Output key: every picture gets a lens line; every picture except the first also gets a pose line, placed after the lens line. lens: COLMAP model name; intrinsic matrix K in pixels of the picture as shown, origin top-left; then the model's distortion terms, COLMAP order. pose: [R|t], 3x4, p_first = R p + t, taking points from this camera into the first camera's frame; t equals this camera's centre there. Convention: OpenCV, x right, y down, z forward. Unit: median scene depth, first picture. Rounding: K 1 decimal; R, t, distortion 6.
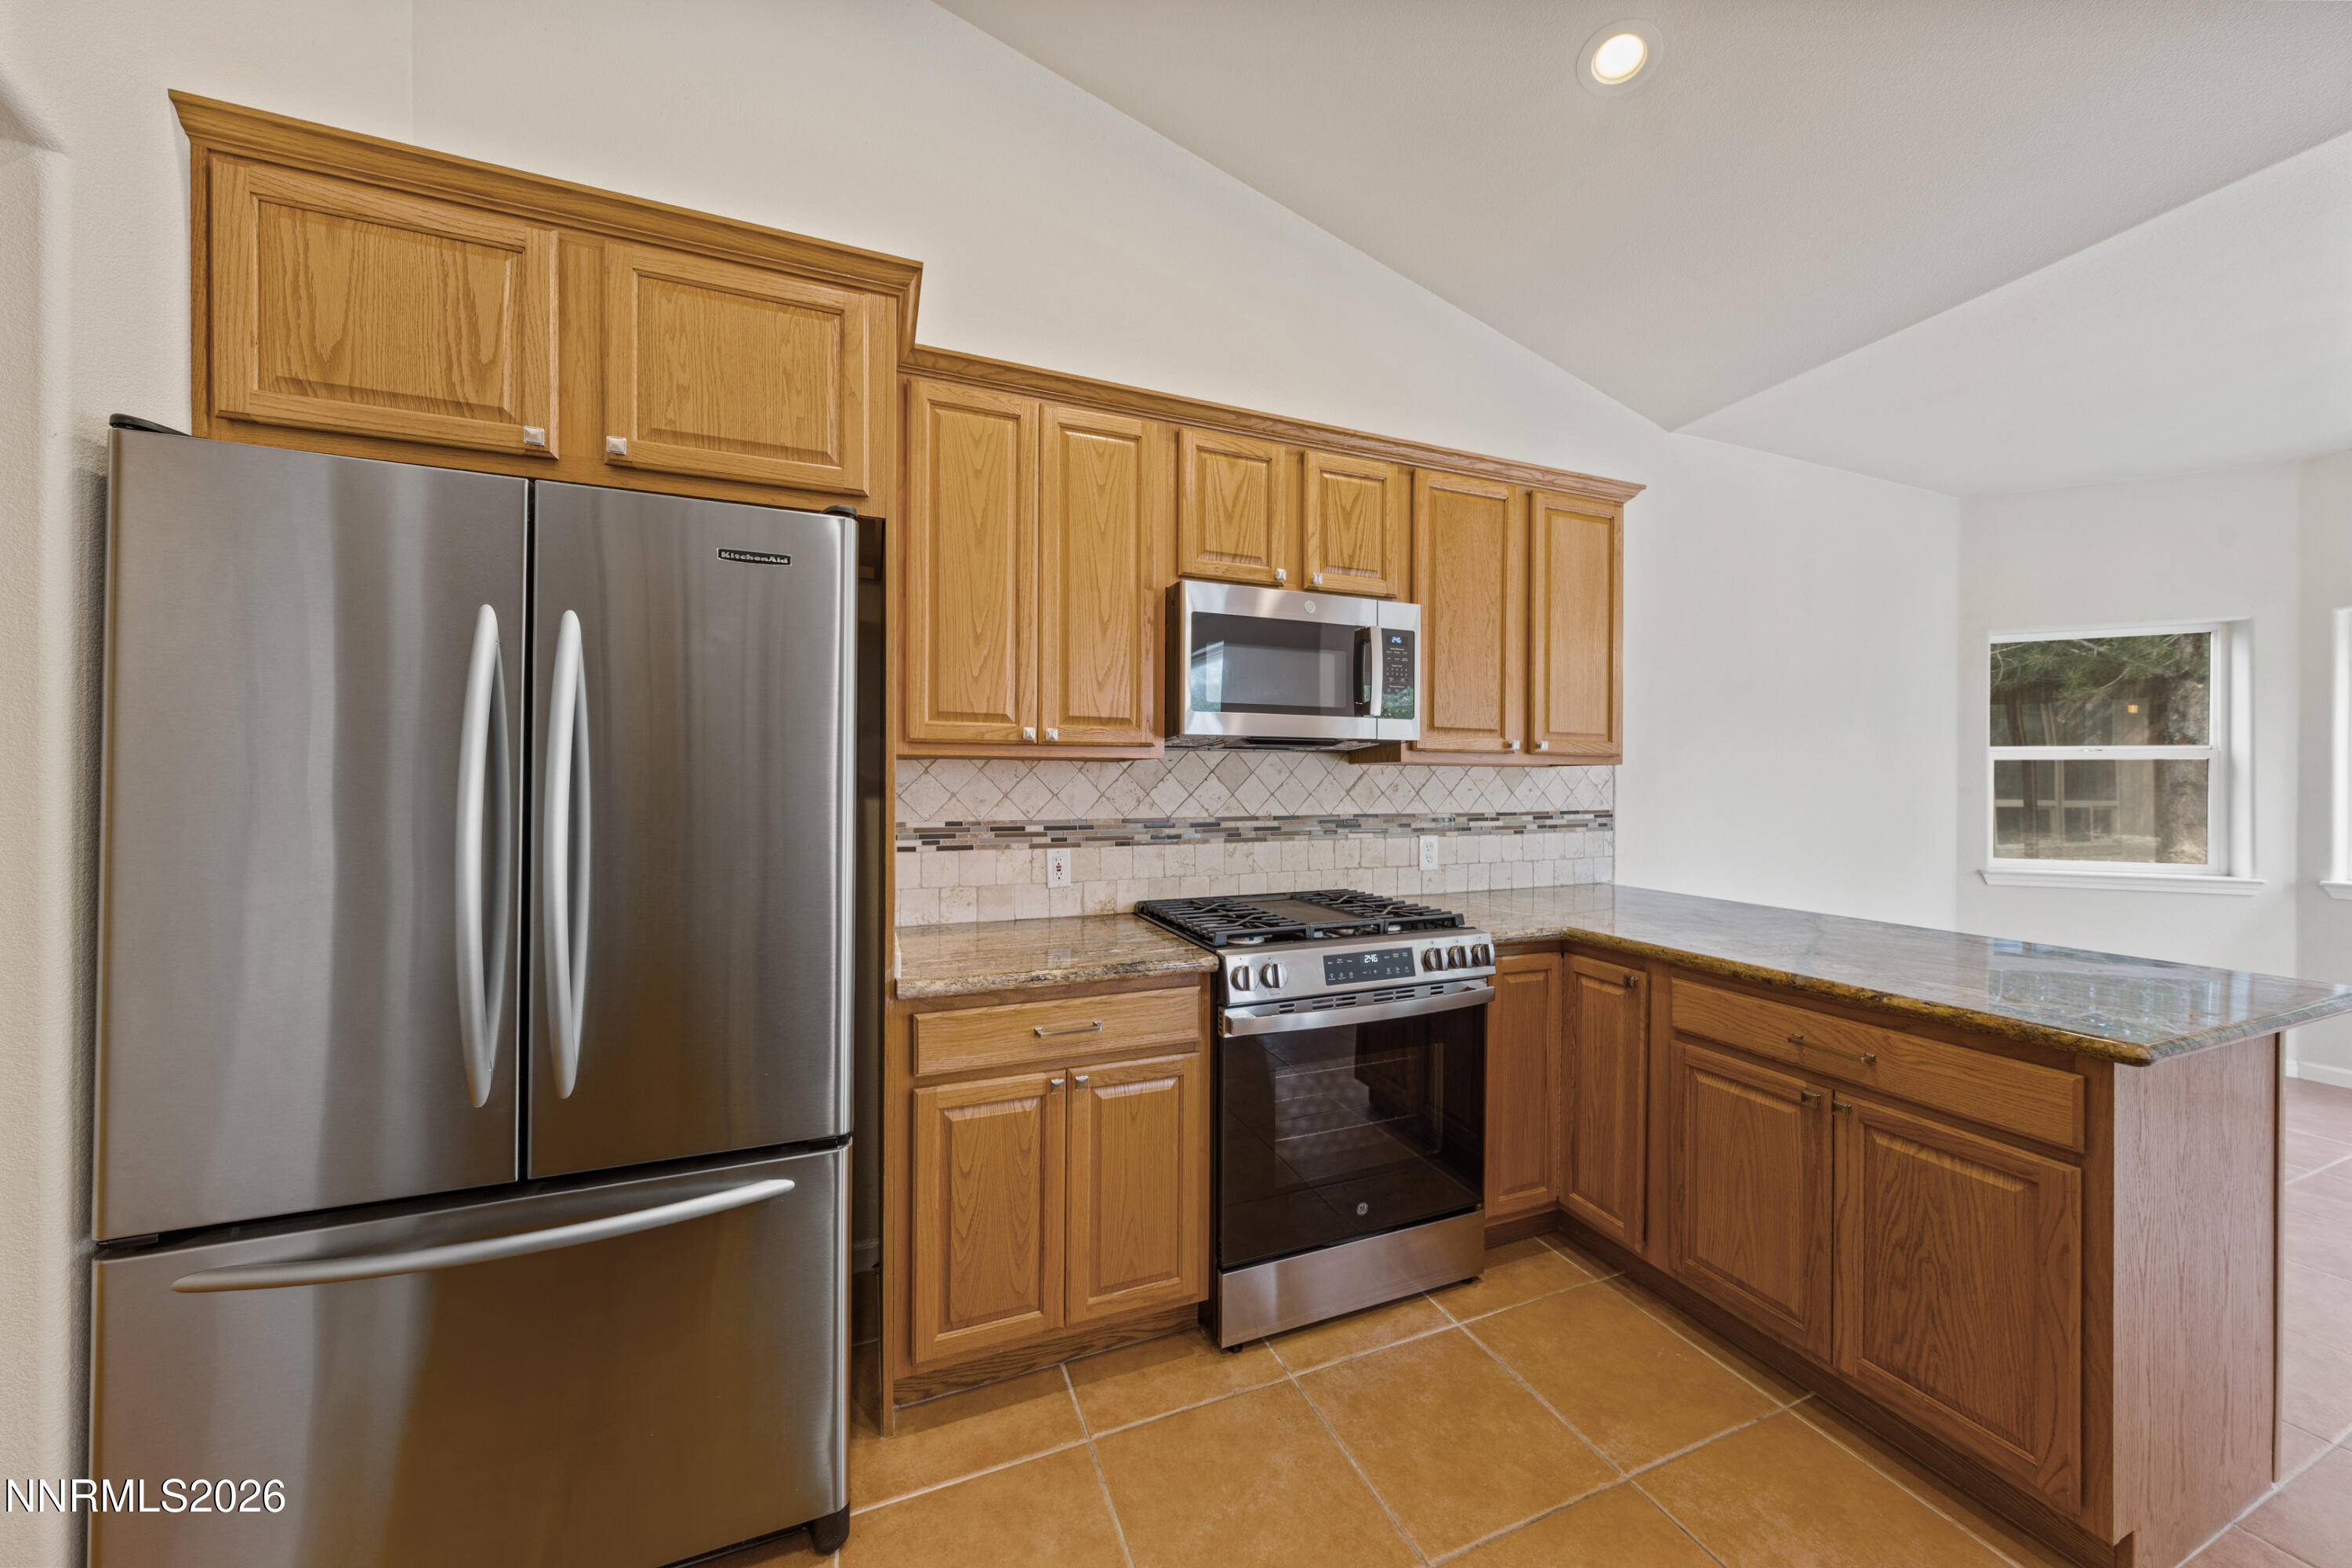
lens RADIAL K [[803.0, 0, 1176.0], [0, 803.0, 784.0], [0, 0, 1]] dist [-0.000578, 0.000017]
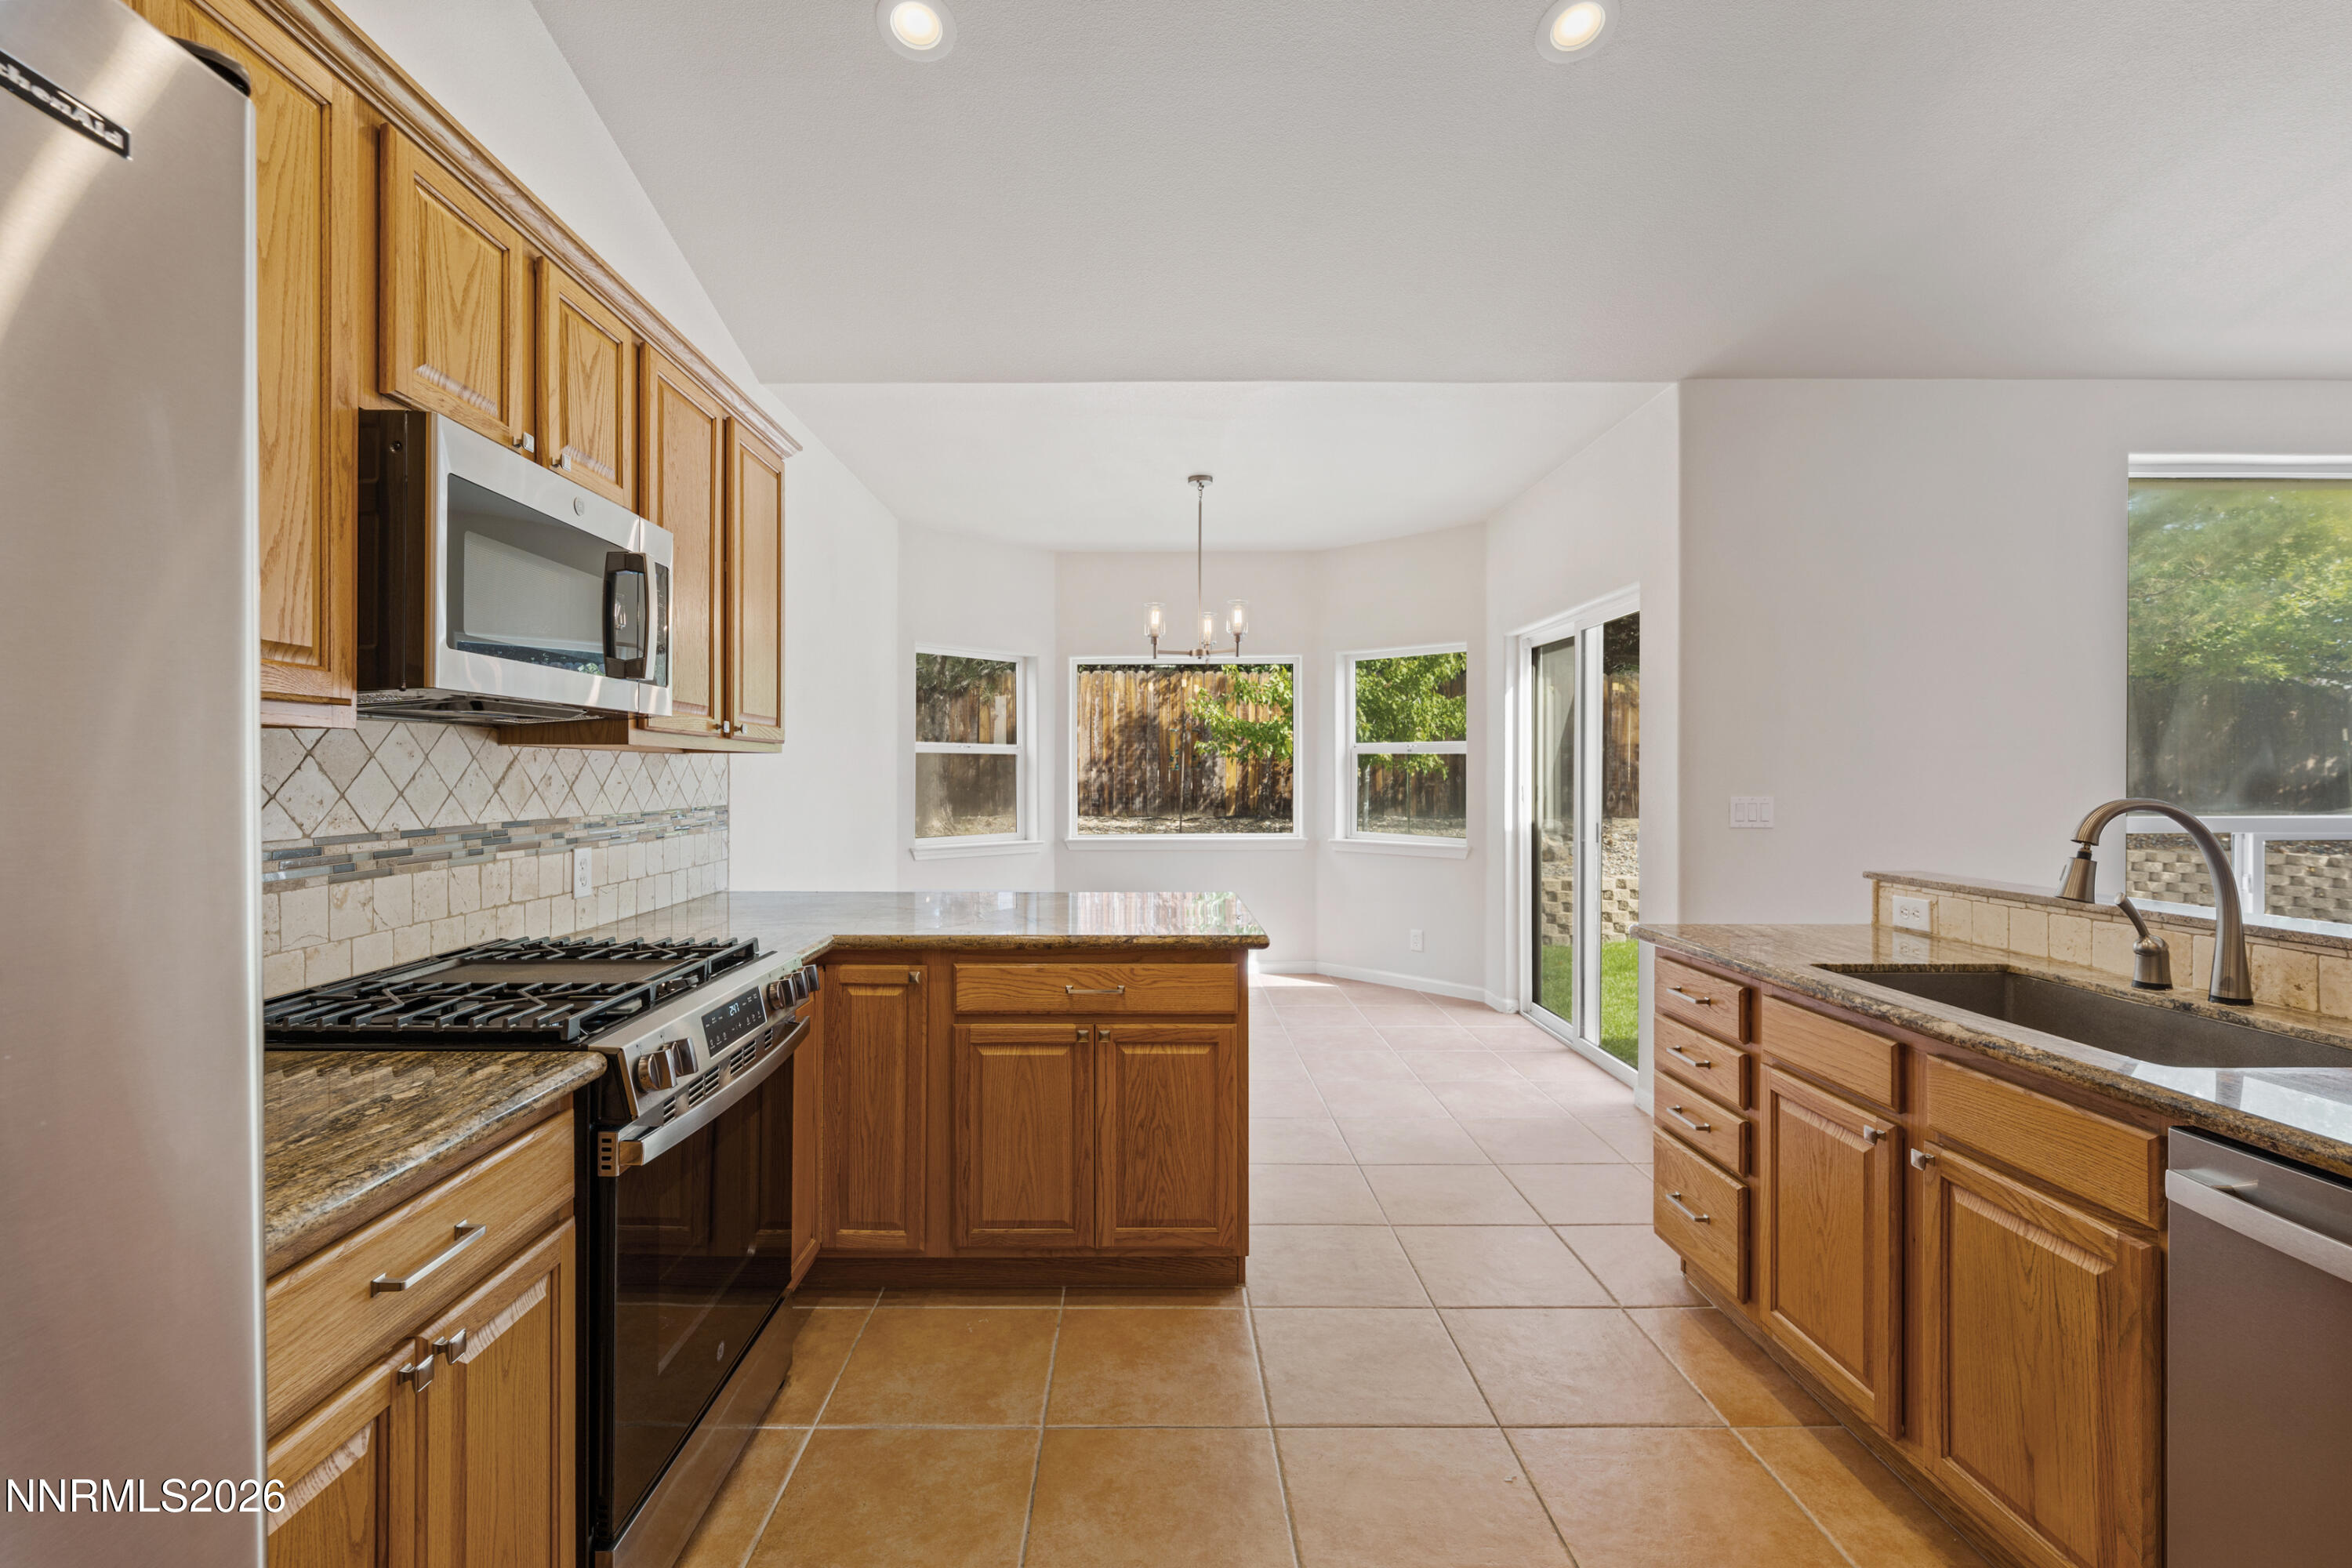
lens RADIAL K [[1012.7, 0, 1176.0], [0, 1012.7, 784.0], [0, 0, 1]] dist [0.003178, 0.000148]
pose [[0.360340, -0.012170, 0.932742, -0.429314], [0.002634, 0.999924, 0.012029, -0.002195], [-0.932817, -0.001878, 0.360345, 0.244492]]
